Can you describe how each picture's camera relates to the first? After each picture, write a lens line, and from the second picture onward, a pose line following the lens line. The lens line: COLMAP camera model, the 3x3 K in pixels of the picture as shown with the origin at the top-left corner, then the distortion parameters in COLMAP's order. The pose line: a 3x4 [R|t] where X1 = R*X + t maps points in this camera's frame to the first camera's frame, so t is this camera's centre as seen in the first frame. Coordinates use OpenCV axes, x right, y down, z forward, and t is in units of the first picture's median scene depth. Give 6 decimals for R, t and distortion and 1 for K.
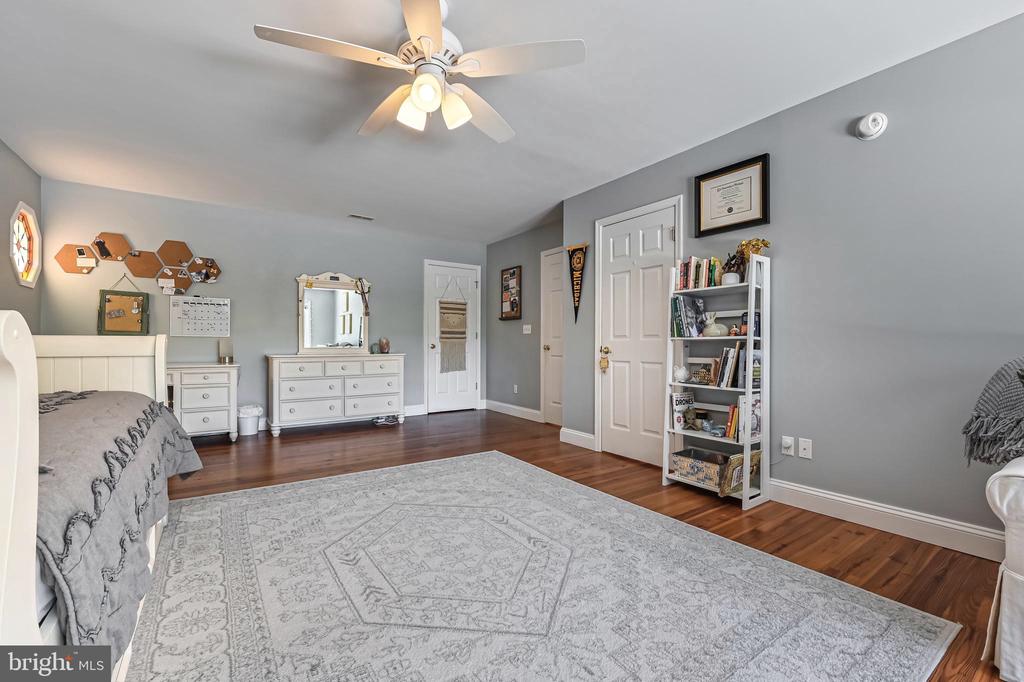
lens RADIAL K [[432.6, 0, 513.7], [0, 432.6, 343.1], [0, 0, 1]] dist [-0.011062, 0.000125]
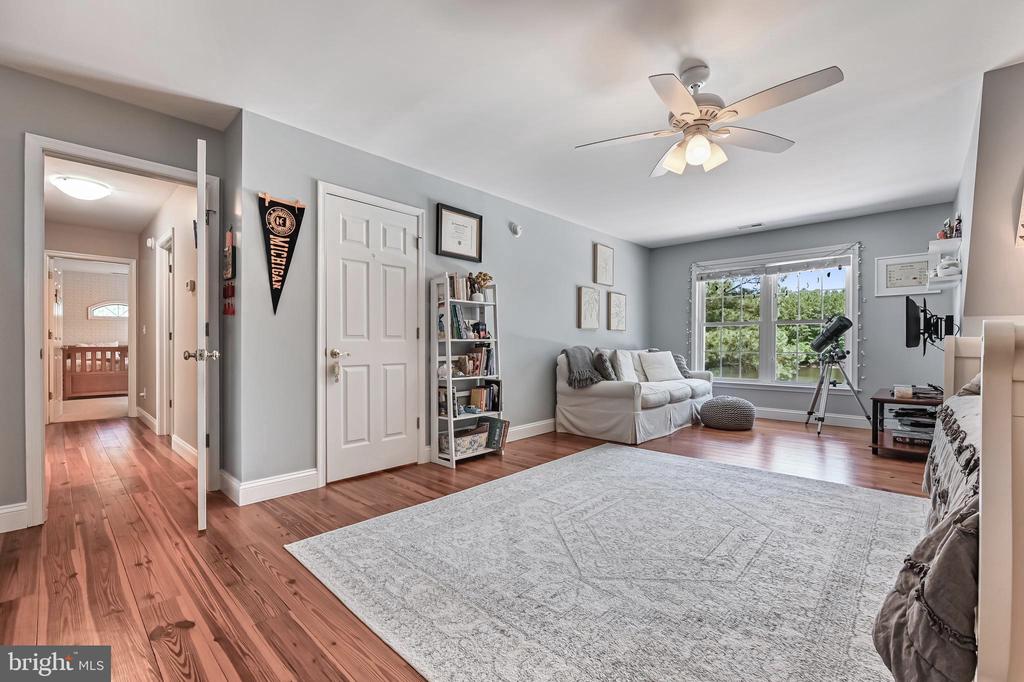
lens RADIAL K [[432.6, 0, 513.7], [0, 432.6, 343.1], [0, 0, 1]] dist [-0.011062, 0.000125]
pose [[-0.209874, 0.000940, 0.977728, -0.837330], [-0.000534, 0.999999, -0.001076, -0.001129], [-0.977728, -0.000748, -0.209873, 1.130450]]
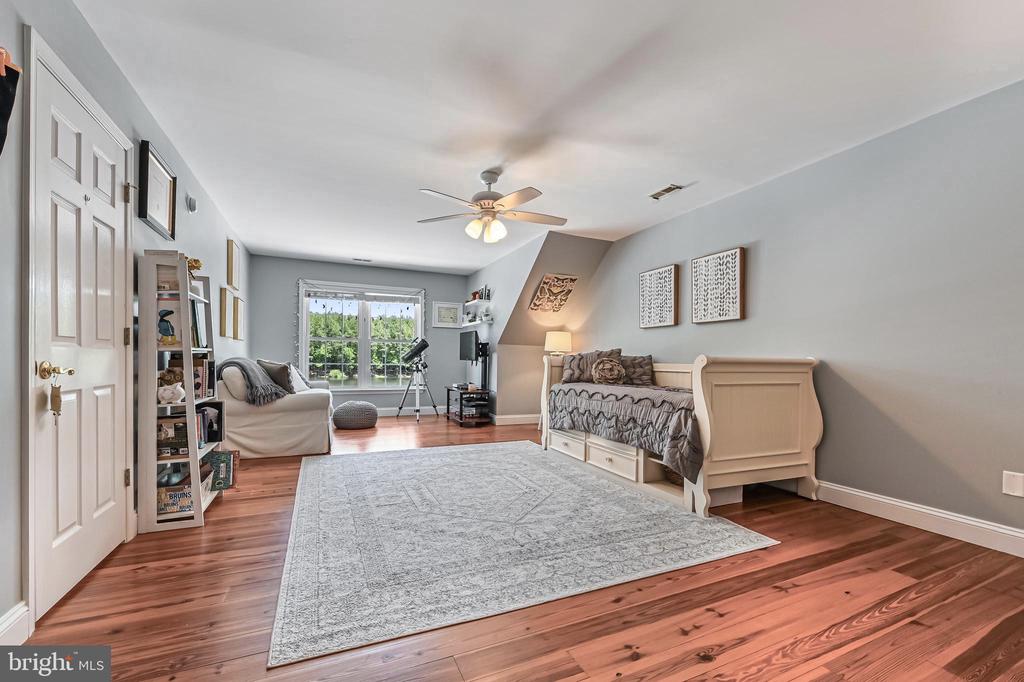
lens RADIAL K [[415.7, 0, 506.0], [0, 415.7, 356.1], [0, 0, 1]] dist [-0.003013, -0.000376]
pose [[-0.981424, -0.013489, 0.191378, -0.390557], [-0.015276, 0.999852, -0.007865, 0.000625], [-0.191244, -0.010642, -0.981485, 1.743279]]
